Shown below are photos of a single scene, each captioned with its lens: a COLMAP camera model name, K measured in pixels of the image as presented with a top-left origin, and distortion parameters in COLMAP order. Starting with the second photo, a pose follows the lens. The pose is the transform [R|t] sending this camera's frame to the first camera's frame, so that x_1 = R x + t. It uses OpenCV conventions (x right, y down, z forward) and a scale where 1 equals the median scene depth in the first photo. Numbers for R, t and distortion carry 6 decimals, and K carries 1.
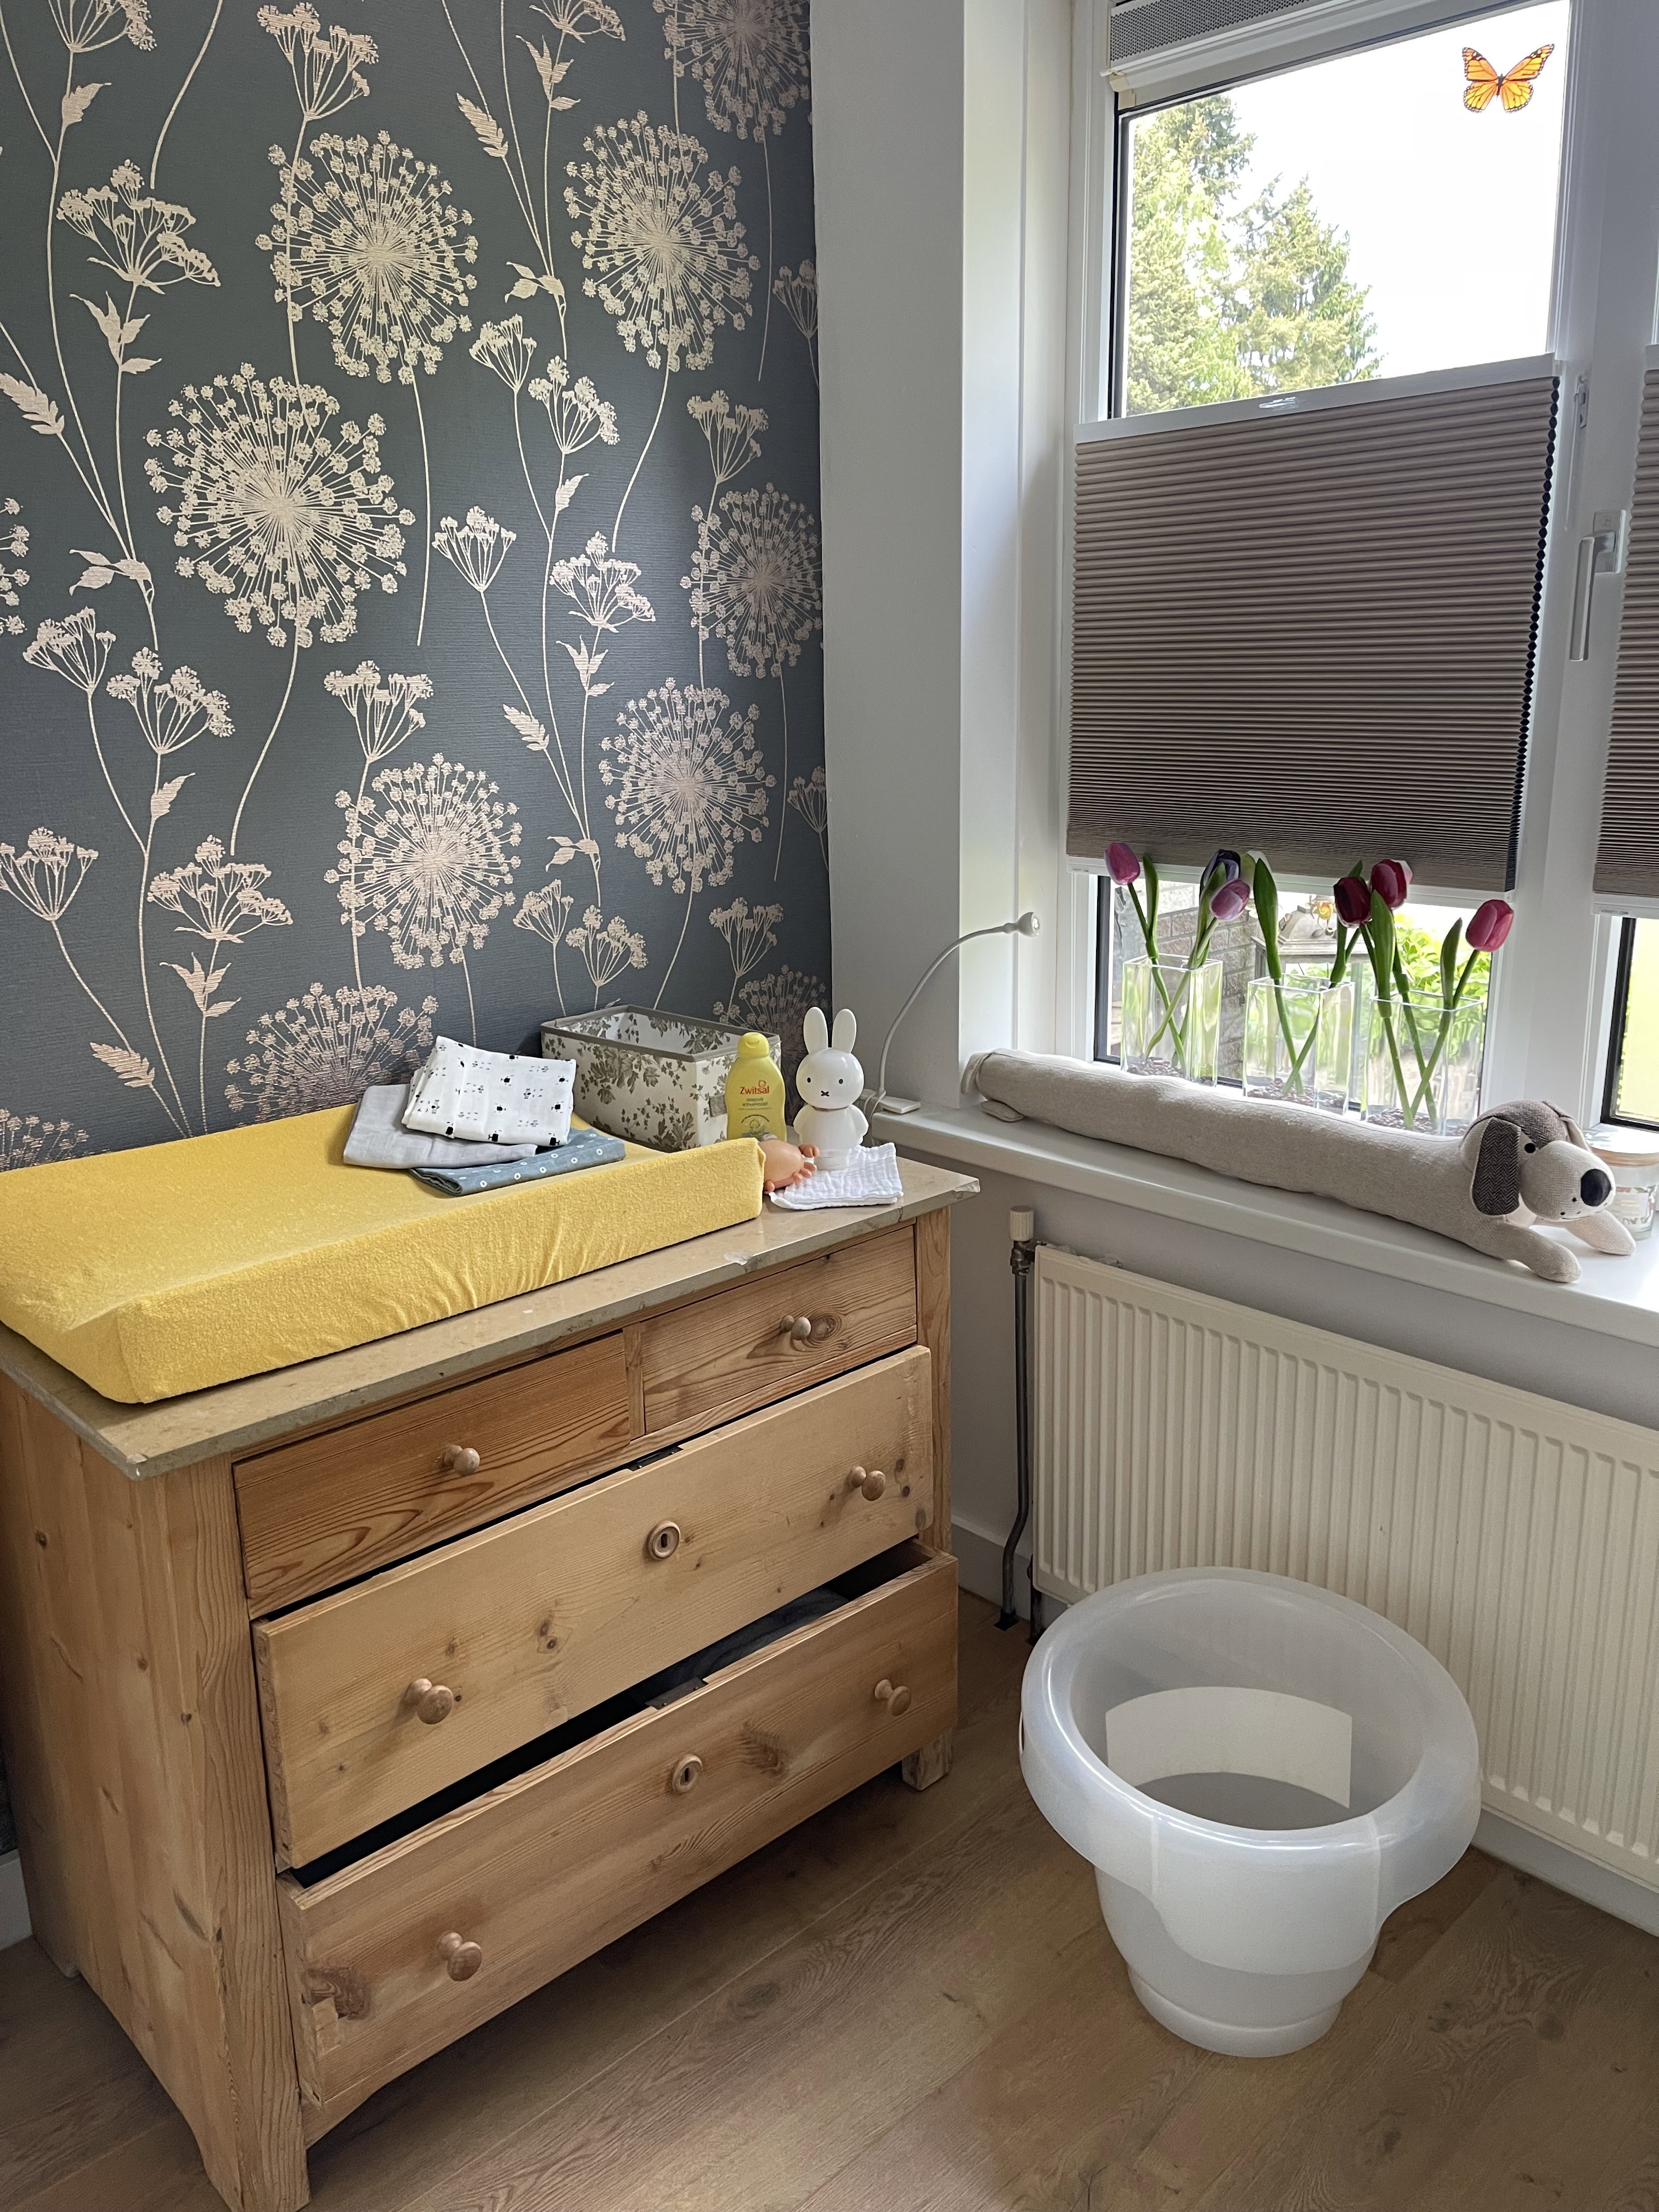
lens RADIAL K [[1661.6, 0, 845.8], [0, 1661.6, 1117.2], [0, 0, 1]] dist [0.061248, -0.080271]
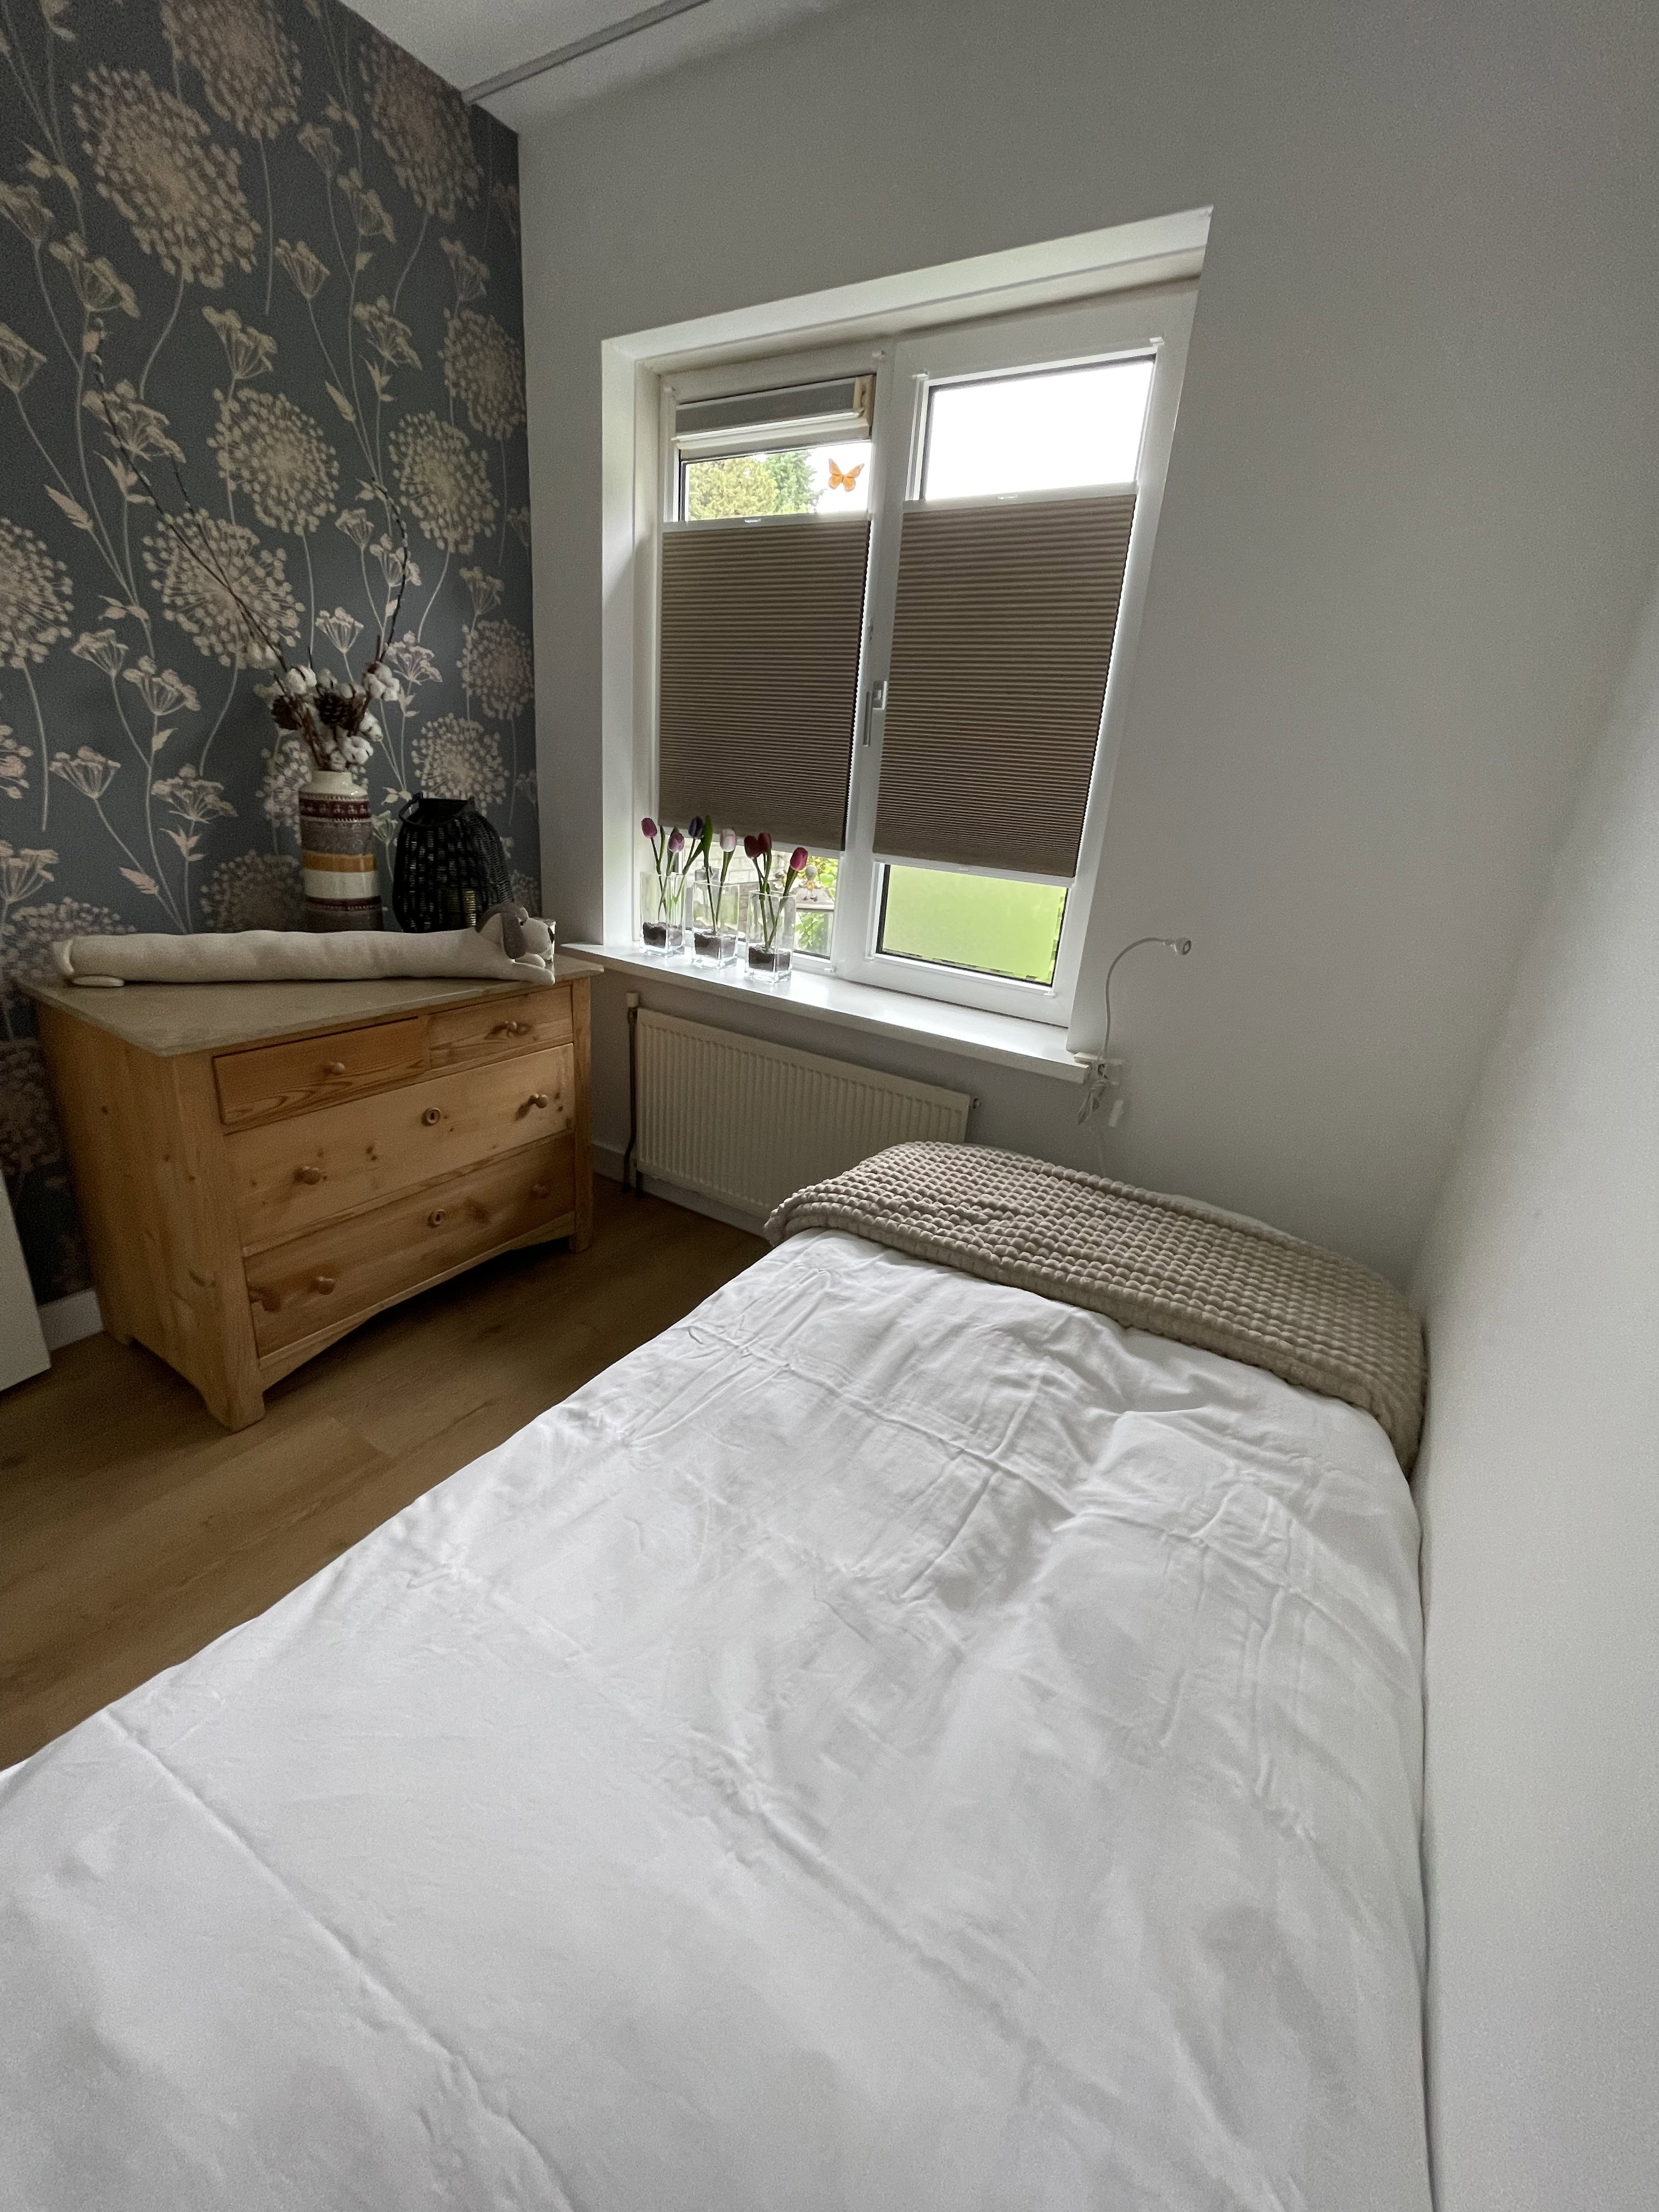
lens RADIAL K [[891.2, 0, 841.1], [0, 891.2, 1104.3], [0, 0, 1]] dist [-0.007932, 0.003506]
pose [[0.962883, 0.005661, 0.269860, 0.064527], [-0.031086, 0.995454, 0.090033, 0.099130], [-0.268123, -0.095080, 0.958681, -0.199045]]
